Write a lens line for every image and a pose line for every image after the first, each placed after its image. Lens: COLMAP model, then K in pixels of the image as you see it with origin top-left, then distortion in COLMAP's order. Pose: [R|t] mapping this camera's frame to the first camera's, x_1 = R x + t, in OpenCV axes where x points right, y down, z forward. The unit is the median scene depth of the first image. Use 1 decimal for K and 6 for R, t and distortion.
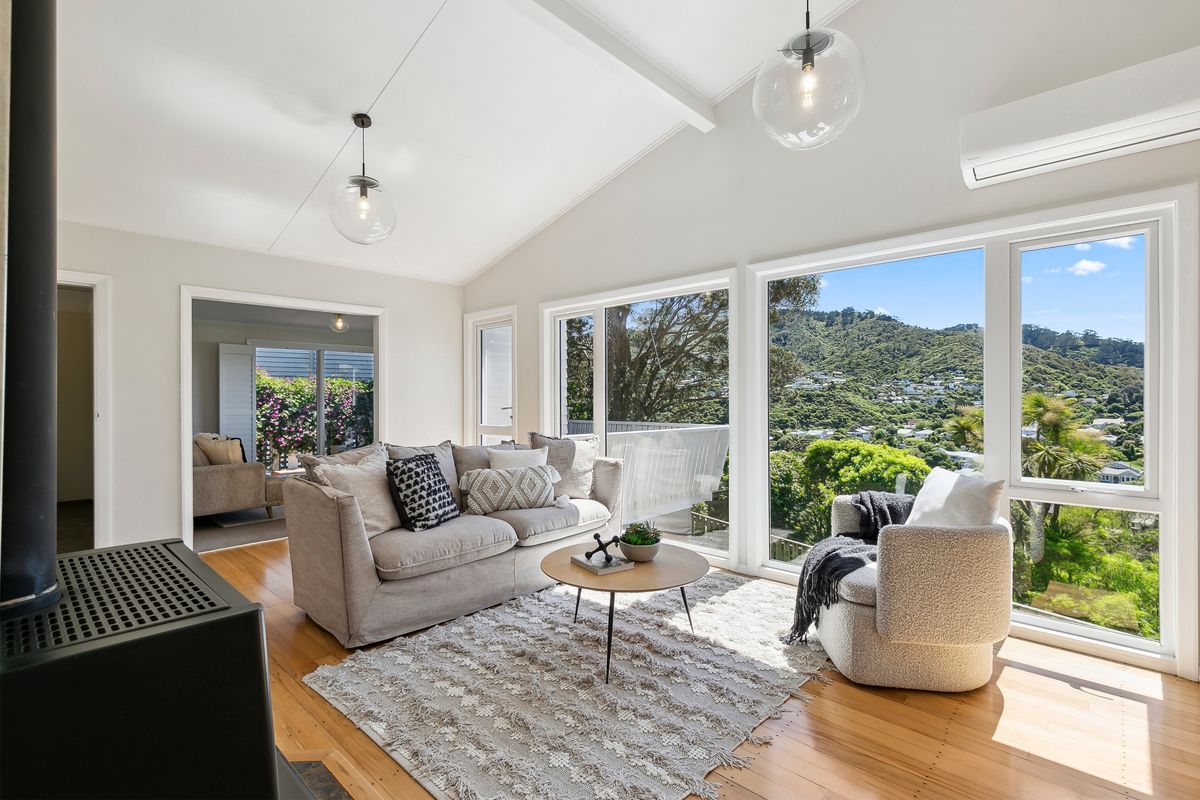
lens RADIAL K [[551.4, 0, 600.6], [0, 551.4, 394.5], [0, 0, 1]] dist [0.001211, -0.000383]
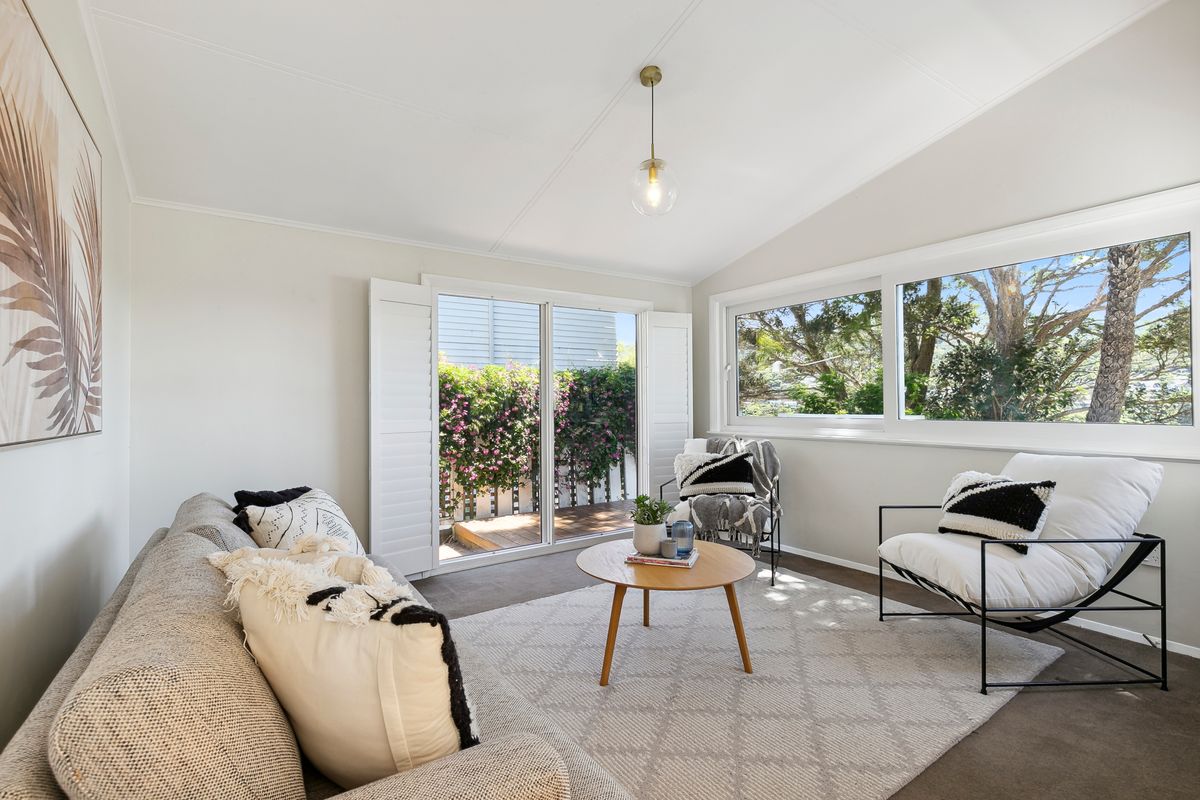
lens RADIAL K [[551.4, 0, 600.7], [0, 551.4, 401.2], [0, 0, 1]] dist [0.001211, -0.000383]
pose [[0.974007, 0.000120, -0.226518, -0.307964], [0.001244, 0.999982, 0.005880, 0.006243], [0.226514, -0.006009, 0.973989, 0.458588]]
